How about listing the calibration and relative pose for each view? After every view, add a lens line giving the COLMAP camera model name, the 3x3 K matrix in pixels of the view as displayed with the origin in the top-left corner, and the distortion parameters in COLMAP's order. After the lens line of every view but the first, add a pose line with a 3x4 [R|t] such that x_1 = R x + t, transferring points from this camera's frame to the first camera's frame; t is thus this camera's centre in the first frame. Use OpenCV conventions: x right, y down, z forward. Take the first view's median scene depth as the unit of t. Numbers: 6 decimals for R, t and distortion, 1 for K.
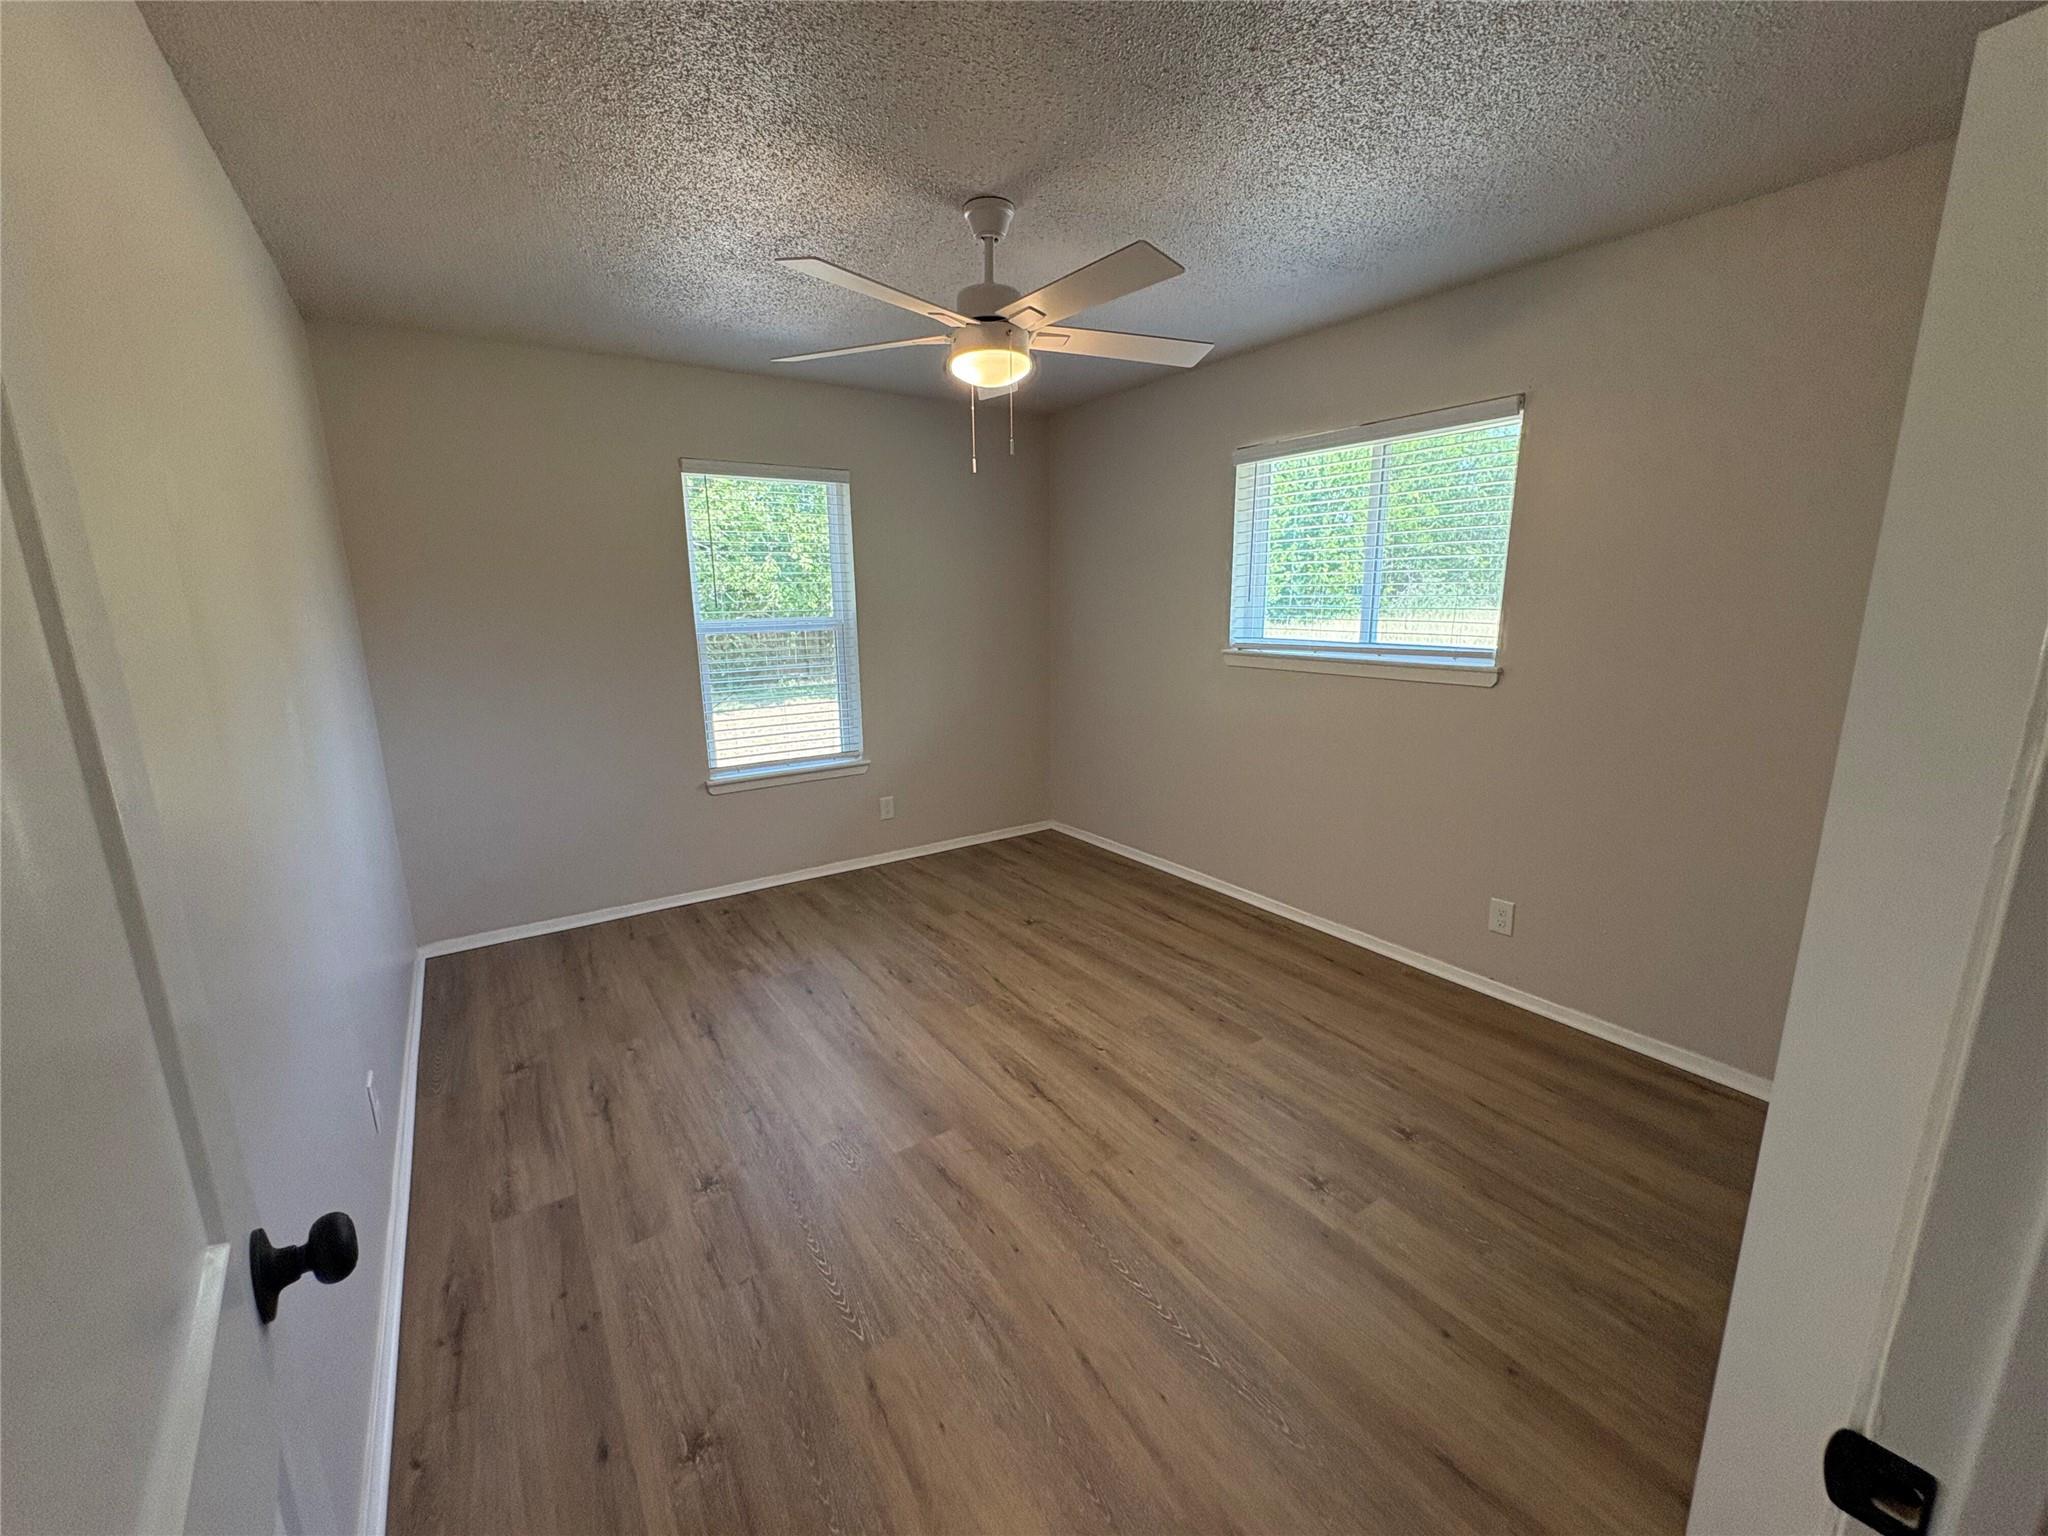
lens RADIAL K [[816.0, 0, 1024.1], [0, 816.0, 771.6], [0, 0, 1]] dist [0.000157, -0.000093]
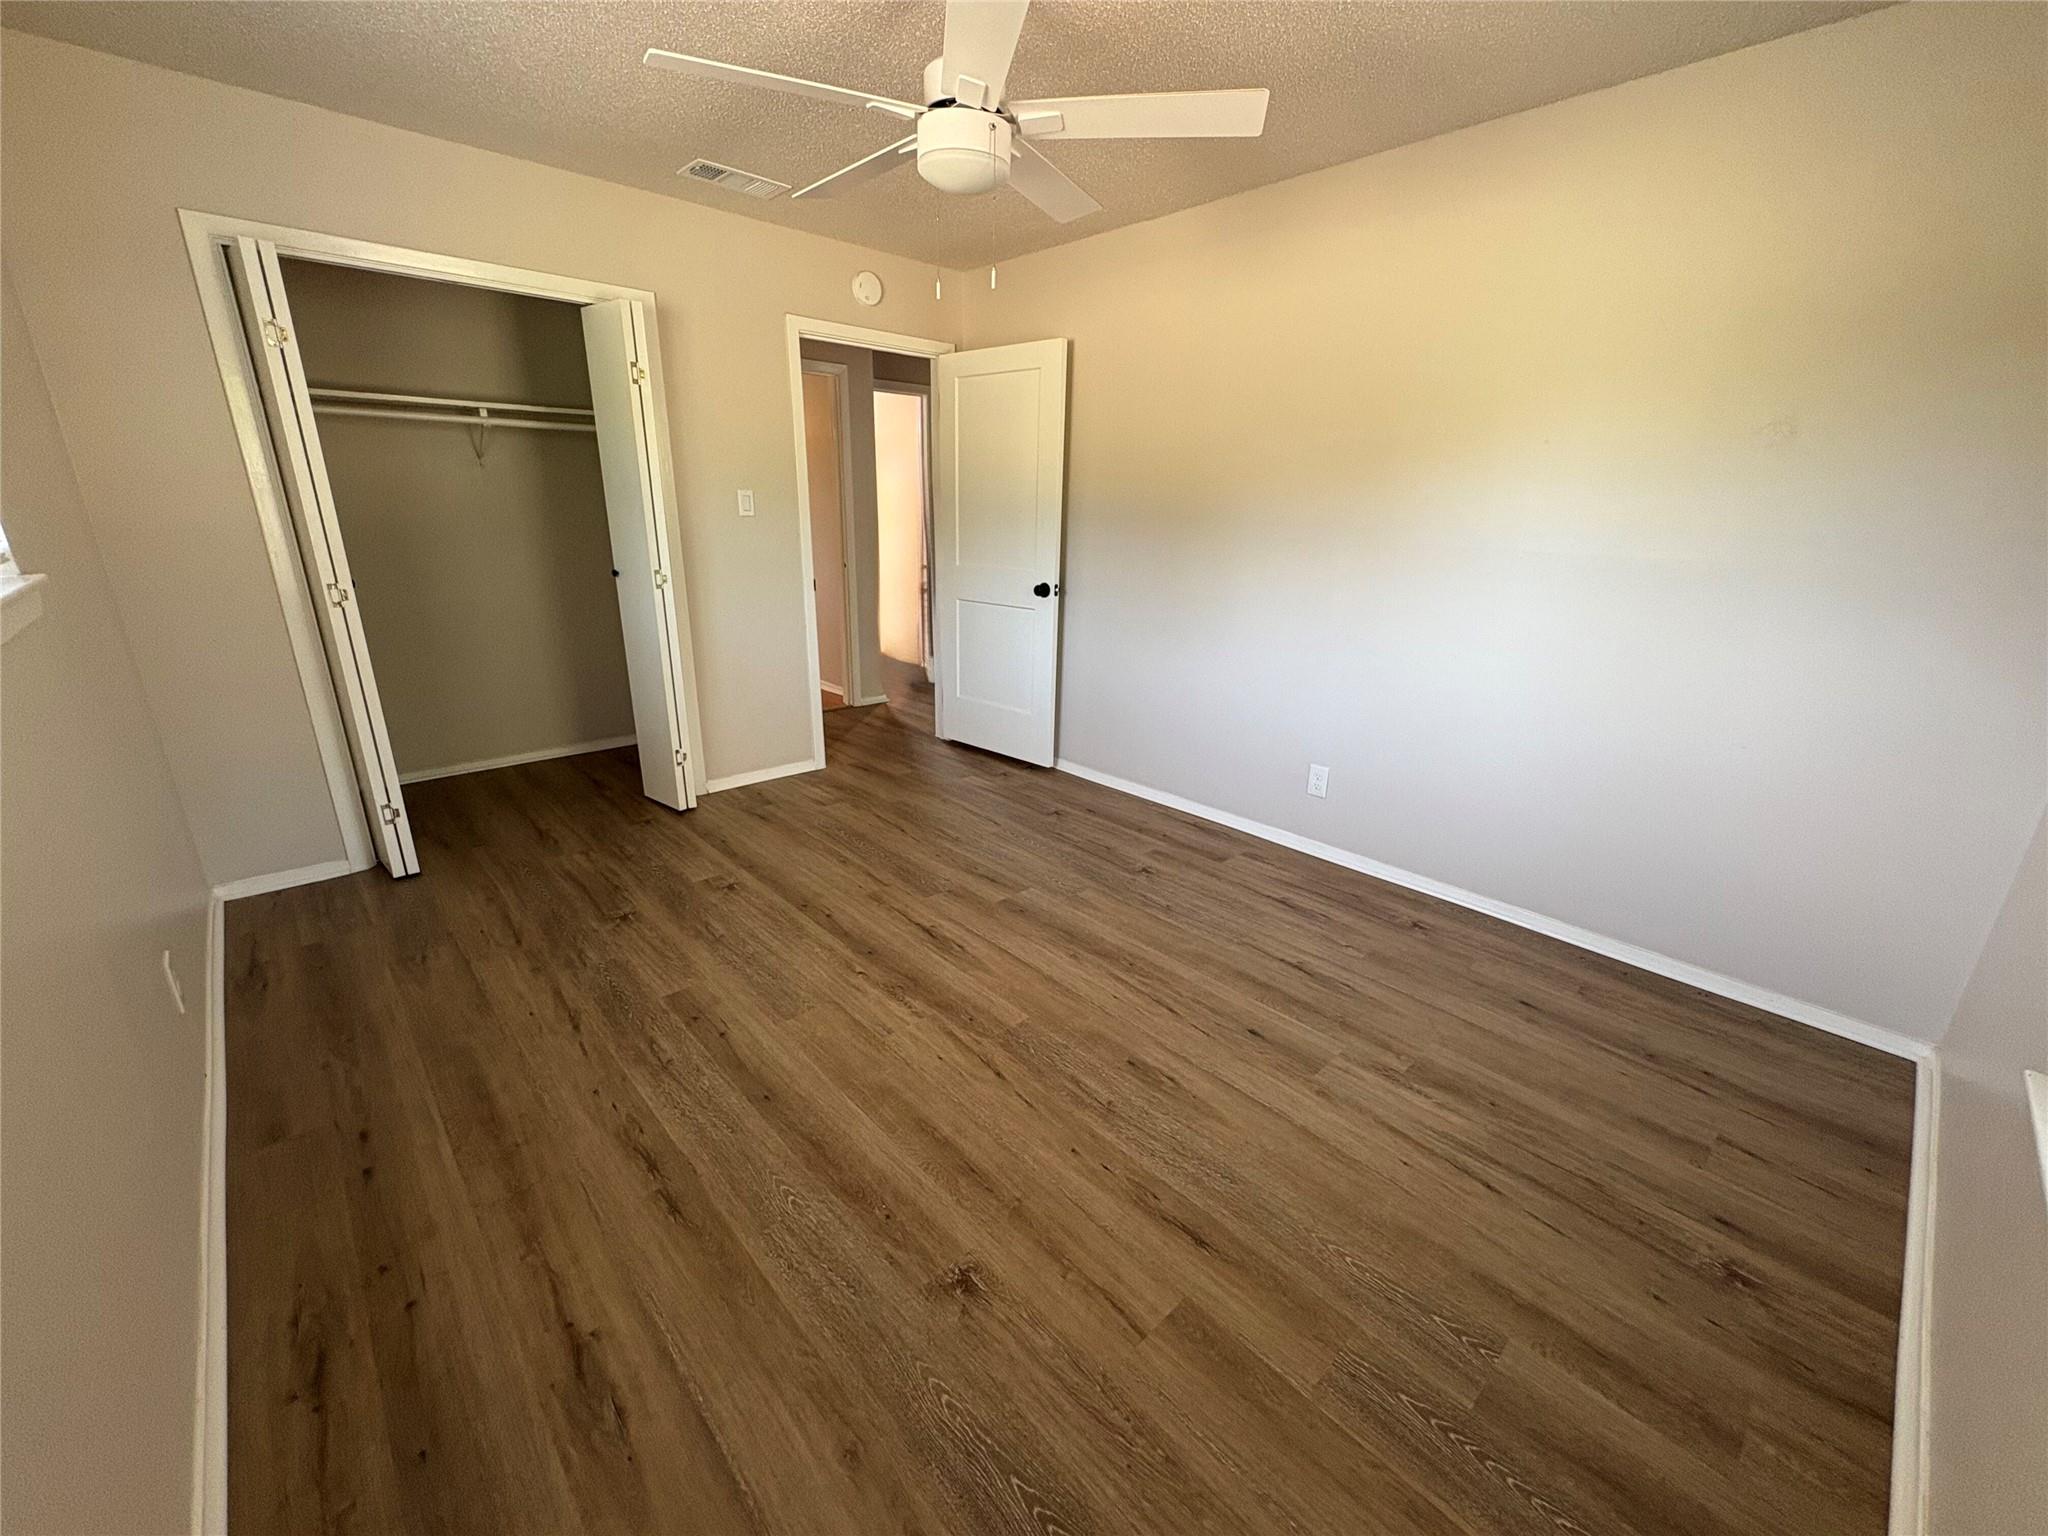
lens RADIAL K [[816.0, 0, 1024.1], [0, 816.0, 771.6], [0, 0, 1]] dist [0.000157, -0.000093]
pose [[-0.989184, 0.039990, -0.141122, 0.031594], [-0.038562, 0.857372, 0.513250, -0.315730], [0.141519, 0.513141, -0.846557, 1.617498]]
